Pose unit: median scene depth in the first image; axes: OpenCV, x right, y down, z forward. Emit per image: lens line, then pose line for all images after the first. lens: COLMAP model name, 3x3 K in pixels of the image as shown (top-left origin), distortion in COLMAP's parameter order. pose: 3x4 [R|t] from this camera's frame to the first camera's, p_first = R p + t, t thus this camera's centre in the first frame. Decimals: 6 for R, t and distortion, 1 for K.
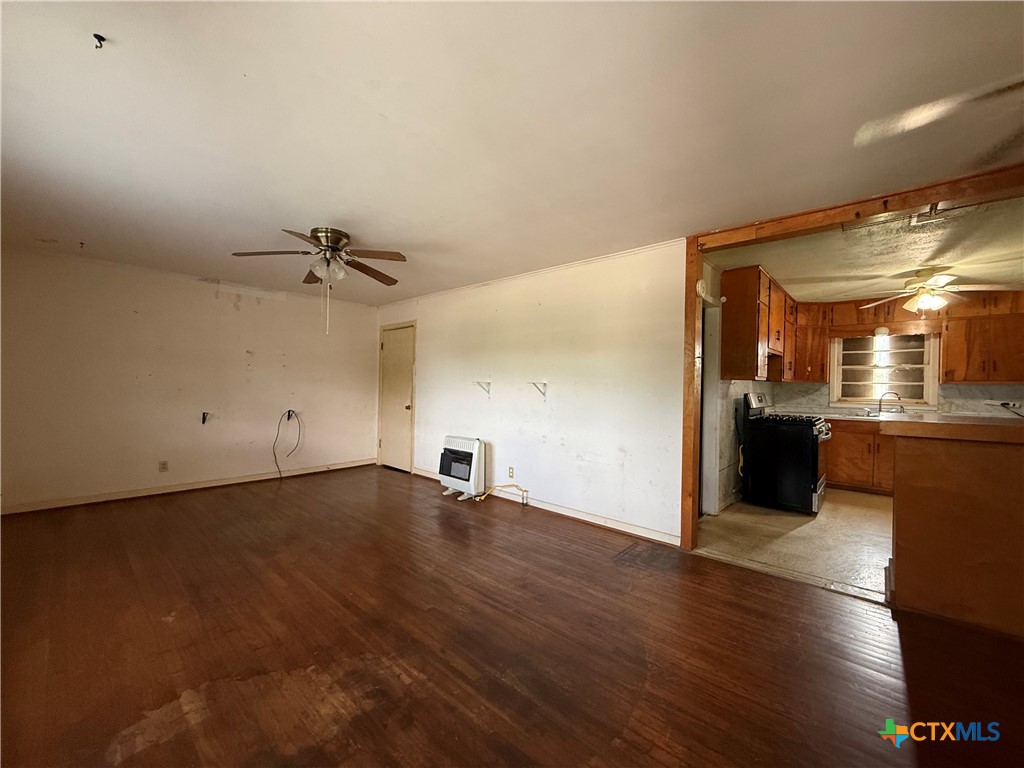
lens RADIAL K [[408.6, 0, 514.6], [0, 408.6, 384.1], [0, 0, 1]] dist [0.001552, 0.000395]
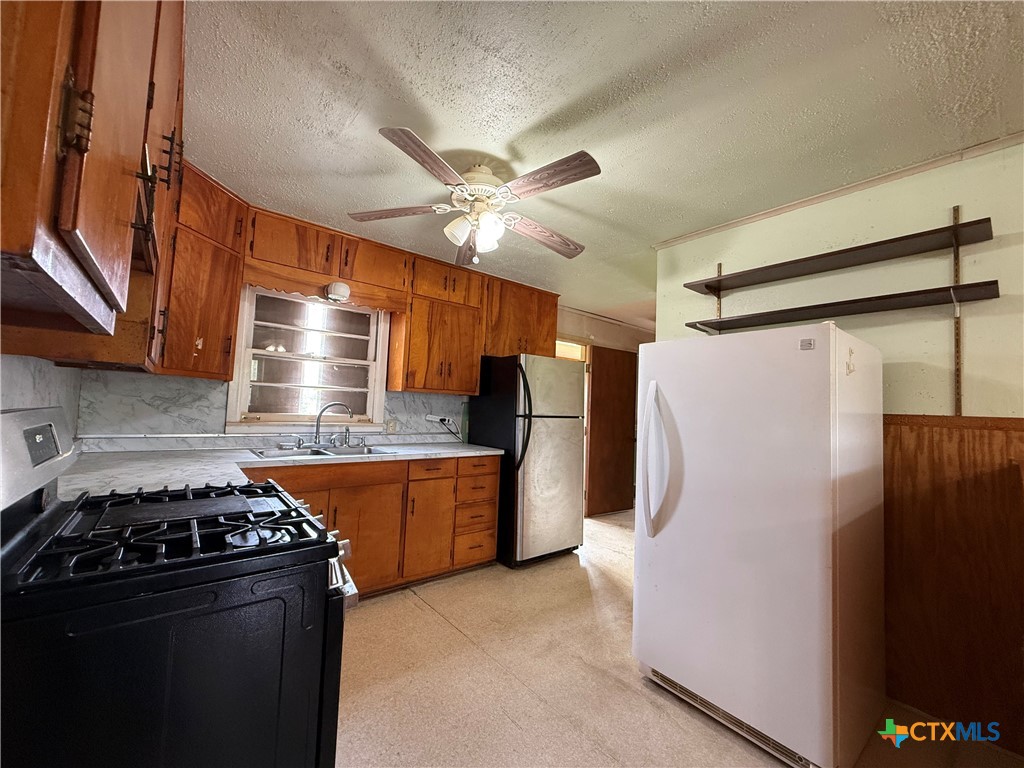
lens RADIAL K [[408.6, 0, 510.2], [0, 408.6, 384.9], [0, 0, 1]] dist [0.001552, 0.000395]
pose [[0.151960, 0.044665, 0.987377, 0.396076], [-0.038395, 0.998491, -0.039259, 0.006733], [-0.987641, -0.031944, 0.153445, 0.673199]]
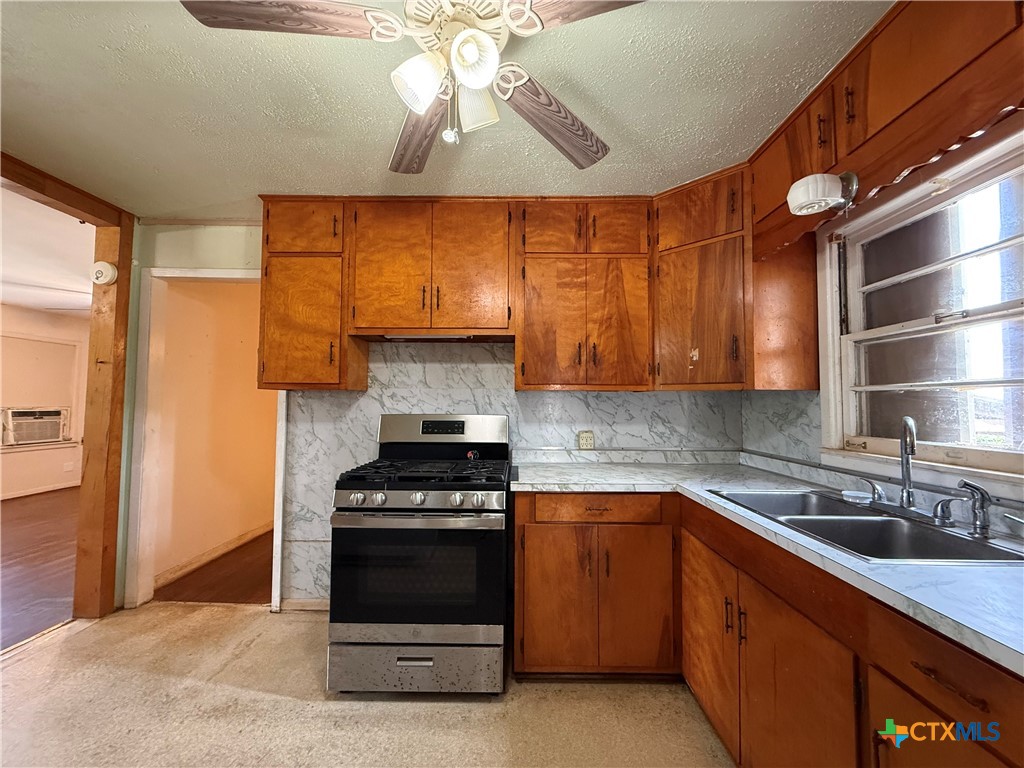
lens RADIAL K [[408.6, 0, 511.4], [0, 408.6, 388.3], [0, 0, 1]] dist [0.001552, 0.000395]
pose [[0.659917, -0.042365, -0.750143, 0.933050], [0.000483, 0.998433, -0.055962, 0.015240], [0.751339, 0.036567, 0.658903, 0.657029]]
